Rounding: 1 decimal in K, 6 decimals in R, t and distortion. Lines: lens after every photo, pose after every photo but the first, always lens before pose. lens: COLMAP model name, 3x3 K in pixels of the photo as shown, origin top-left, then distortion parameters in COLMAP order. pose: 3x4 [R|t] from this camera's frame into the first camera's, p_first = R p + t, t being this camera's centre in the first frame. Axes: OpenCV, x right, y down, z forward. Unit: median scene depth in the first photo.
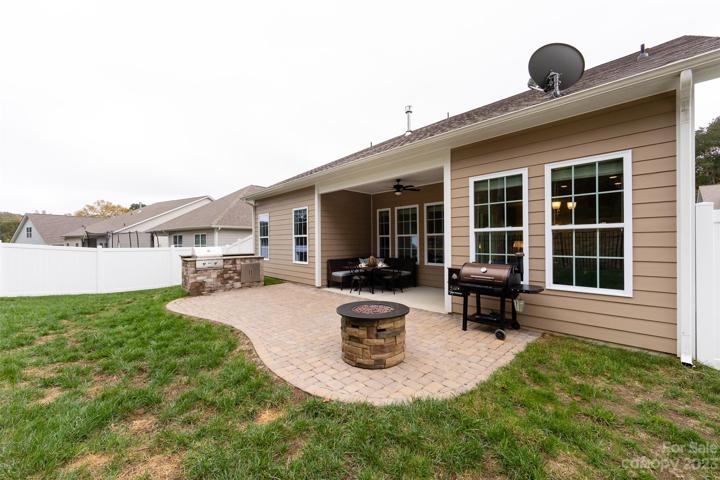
lens RADIAL K [[282.5, 0, 360.2], [0, 282.5, 242.1], [0, 0, 1]] dist [-0.000133, -0.000427]
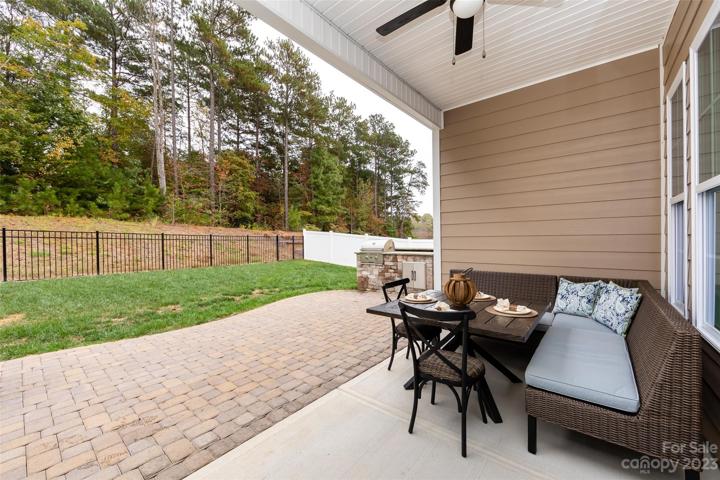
lens RADIAL K [[282.5, 0, 360.2], [0, 282.5, 242.1], [0, 0, 1]] dist [-0.000133, -0.000427]
pose [[0.104956, 0.021442, -0.994246, 0.316629], [0.005868, 0.999737, 0.022180, 0.007518], [0.994460, -0.008163, 0.104802, 0.840094]]
